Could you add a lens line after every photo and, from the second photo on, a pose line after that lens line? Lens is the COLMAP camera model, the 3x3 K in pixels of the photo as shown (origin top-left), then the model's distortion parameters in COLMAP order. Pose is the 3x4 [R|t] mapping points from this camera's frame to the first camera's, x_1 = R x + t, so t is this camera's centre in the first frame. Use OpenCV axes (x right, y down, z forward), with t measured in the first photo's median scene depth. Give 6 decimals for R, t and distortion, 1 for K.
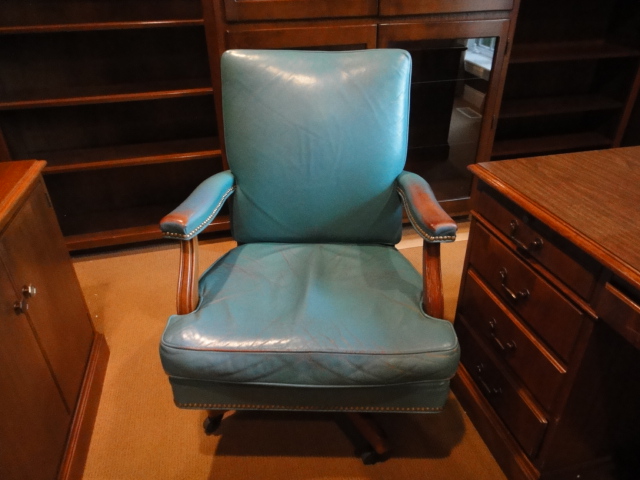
lens RADIAL K [[464.7, 0, 320.0], [0, 464.7, 240.0], [0, 0, 1]] dist [0.004739, 0.005011]
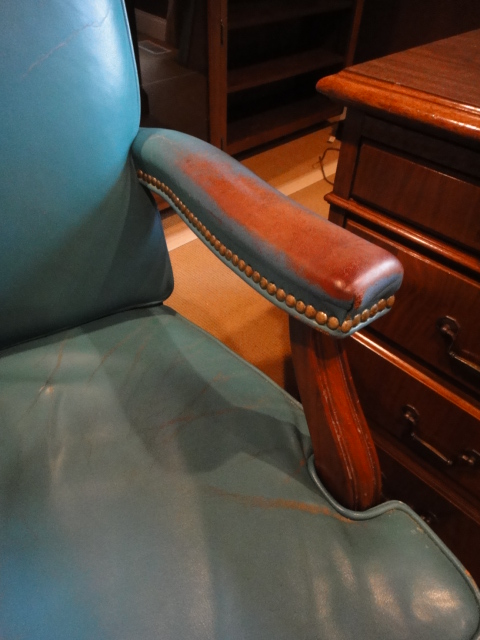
lens RADIAL K [[464.7, 0, 241.0], [0, 464.7, 323.8], [0, 0, 1]] dist [0.004739, 0.005011]
pose [[0.867975, -0.315677, 0.383364, 0.050403], [0.220617, 0.936716, 0.271829, -0.085743], [-0.444913, -0.151365, 0.882690, 0.621642]]
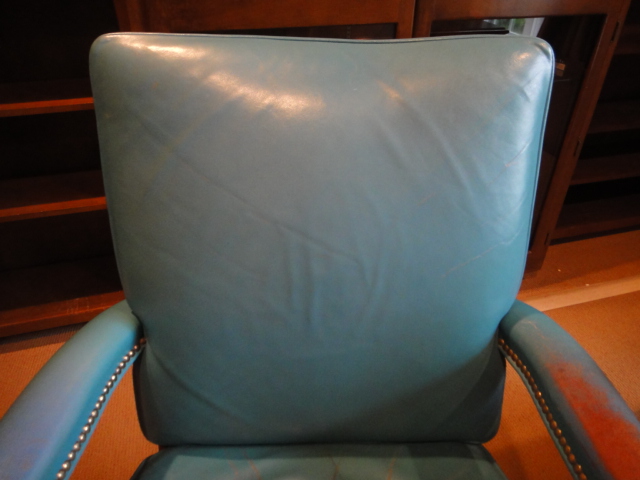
lens RADIAL K [[464.7, 0, 320.0], [0, 464.7, 240.0], [0, 0, 1]] dist [0.004739, 0.005011]
pose [[0.998962, -0.008833, 0.044681, -0.032575], [0.007314, 0.999394, 0.034034, -0.244787], [-0.044954, -0.033672, 0.998421, 0.589996]]
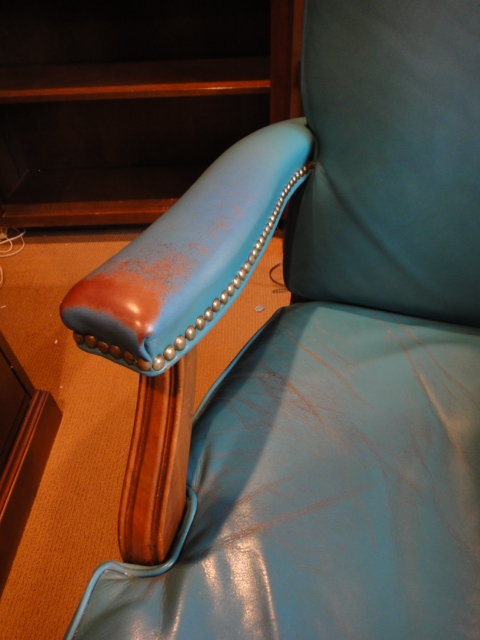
lens RADIAL K [[464.7, 0, 241.0], [0, 464.7, 323.8], [0, 0, 1]] dist [0.004739, 0.005011]
pose [[0.969878, 0.160801, -0.182977, -0.157999], [-0.108849, 0.958083, 0.265008, -0.090976], [0.217921, -0.237109, 0.946726, 0.632017]]
